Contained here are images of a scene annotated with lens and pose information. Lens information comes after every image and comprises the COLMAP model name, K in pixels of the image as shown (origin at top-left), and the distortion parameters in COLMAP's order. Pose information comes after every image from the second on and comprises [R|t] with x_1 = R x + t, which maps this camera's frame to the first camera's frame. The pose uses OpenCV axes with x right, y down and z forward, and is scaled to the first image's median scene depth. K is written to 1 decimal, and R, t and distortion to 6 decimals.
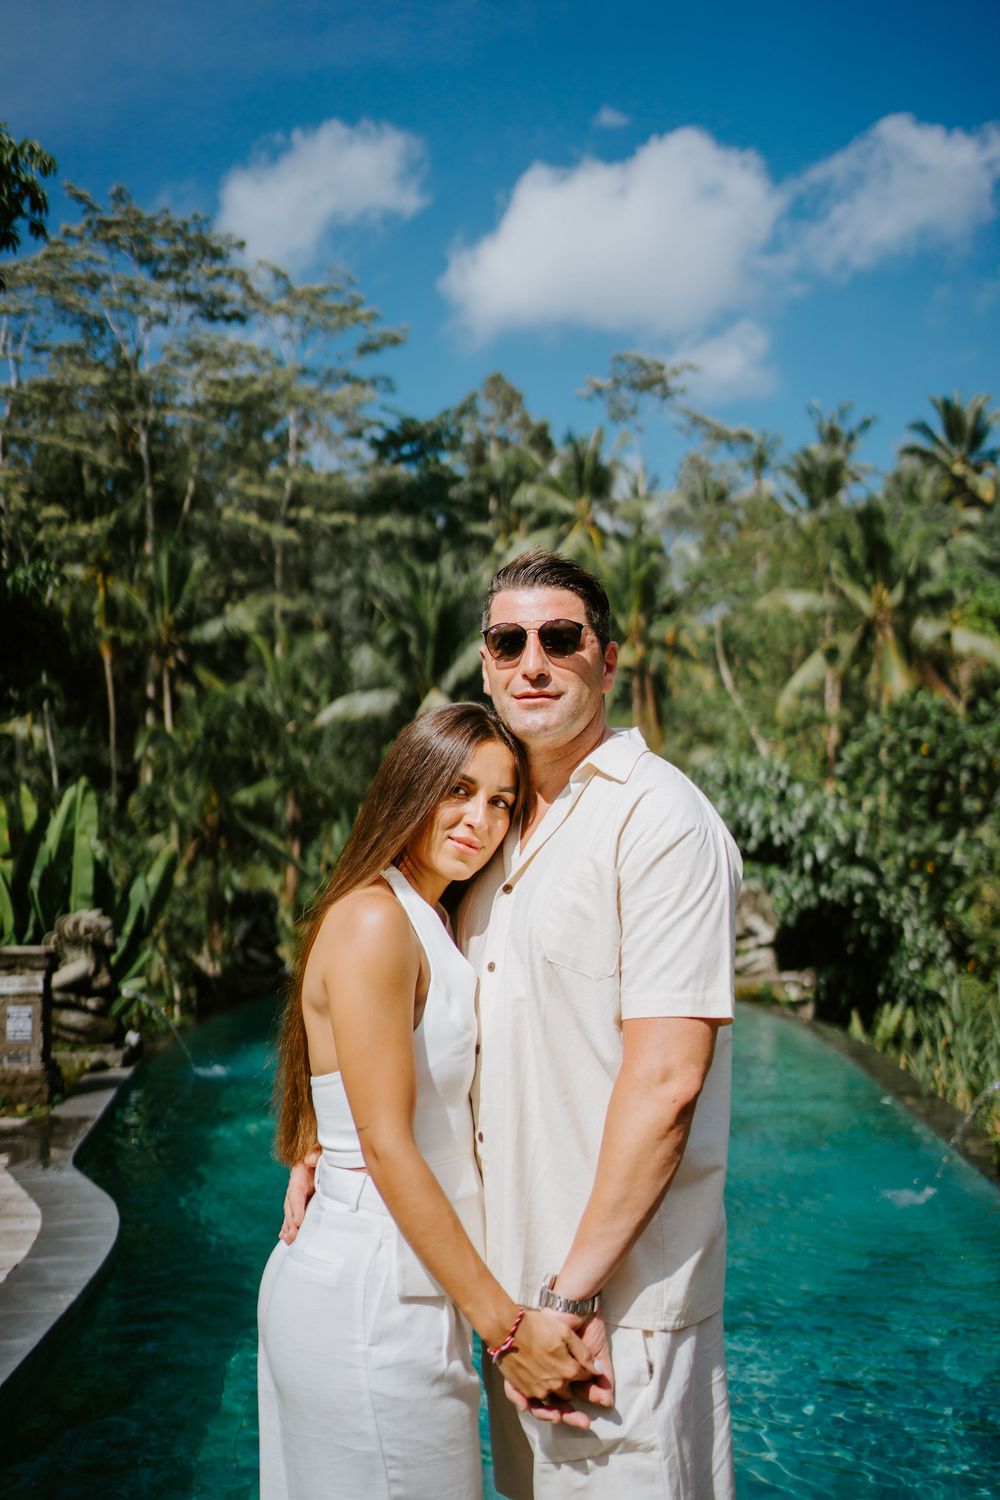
lens RADIAL K [[1520.0, 0, 468.4], [0, 1520.0, 751.8], [0, 0, 1]] dist [-0.043483, 0.186178]
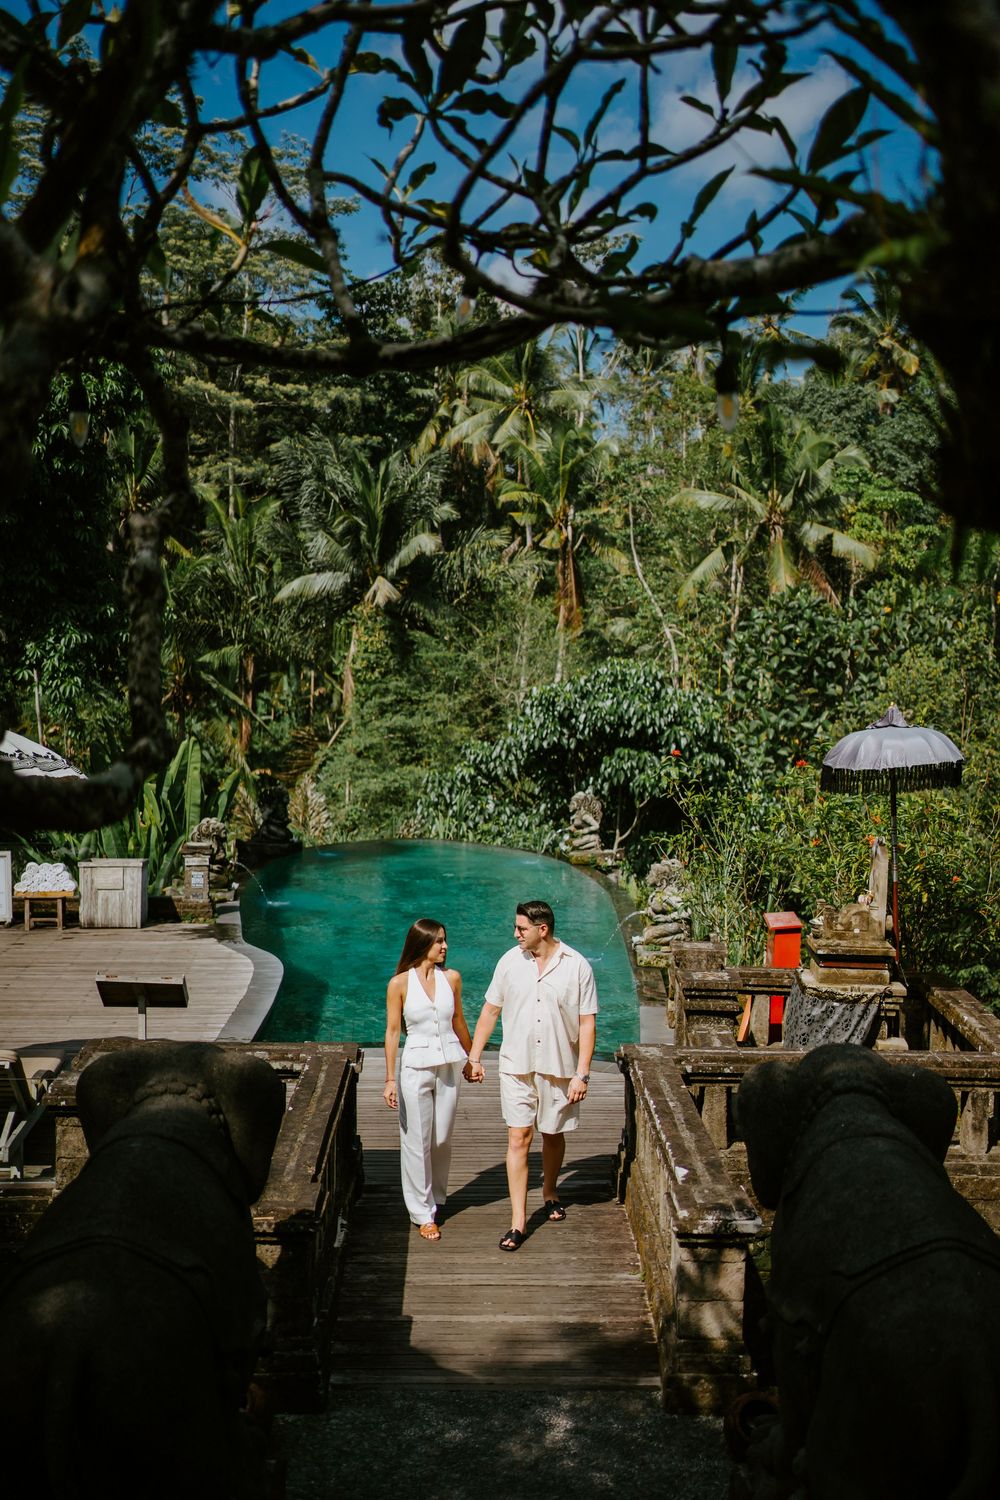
lens RADIAL K [[1504.6, 0, 494.3], [0, 1504.6, 746.1], [0, 0, 1]] dist [-0.041058, 0.176408]
pose [[0.997751, 0.027511, 0.061127, -0.002547], [-0.033724, 0.994103, 0.103063, -0.030633], [-0.057931, -0.104893, 0.992795, -0.140544]]
